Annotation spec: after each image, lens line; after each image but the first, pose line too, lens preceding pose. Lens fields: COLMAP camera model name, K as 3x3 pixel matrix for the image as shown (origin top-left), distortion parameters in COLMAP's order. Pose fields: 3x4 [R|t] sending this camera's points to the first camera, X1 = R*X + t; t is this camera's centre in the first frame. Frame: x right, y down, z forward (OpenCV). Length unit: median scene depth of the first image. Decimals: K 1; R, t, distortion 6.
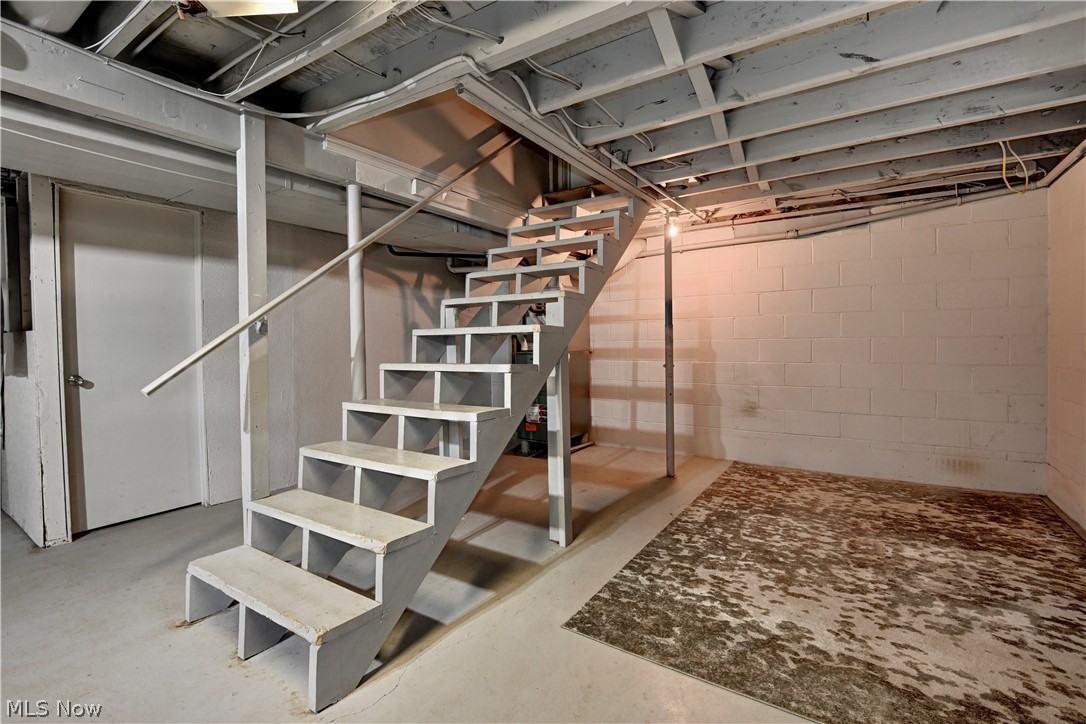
lens RADIAL K [[444.7, 0, 543.0], [0, 444.7, 362.0], [0, 0, 1]] dist [0.003463, -0.013786]
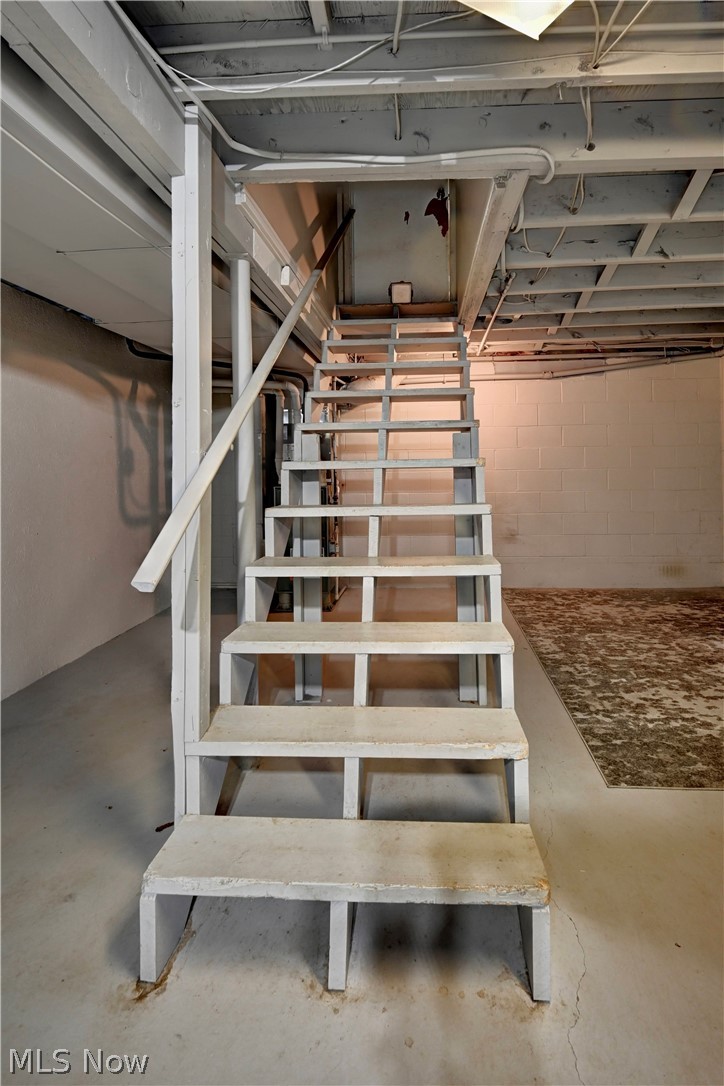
lens RADIAL K [[484.8, 0, 361.6], [0, 484.8, 477.5], [0, 0, 1]] dist [0.003942, -0.017932]
pose [[0.888534, -0.011387, 0.458670, -0.528704], [0.024323, 0.999455, -0.022307, -0.023312], [-0.458167, 0.030976, 0.888326, 0.197646]]
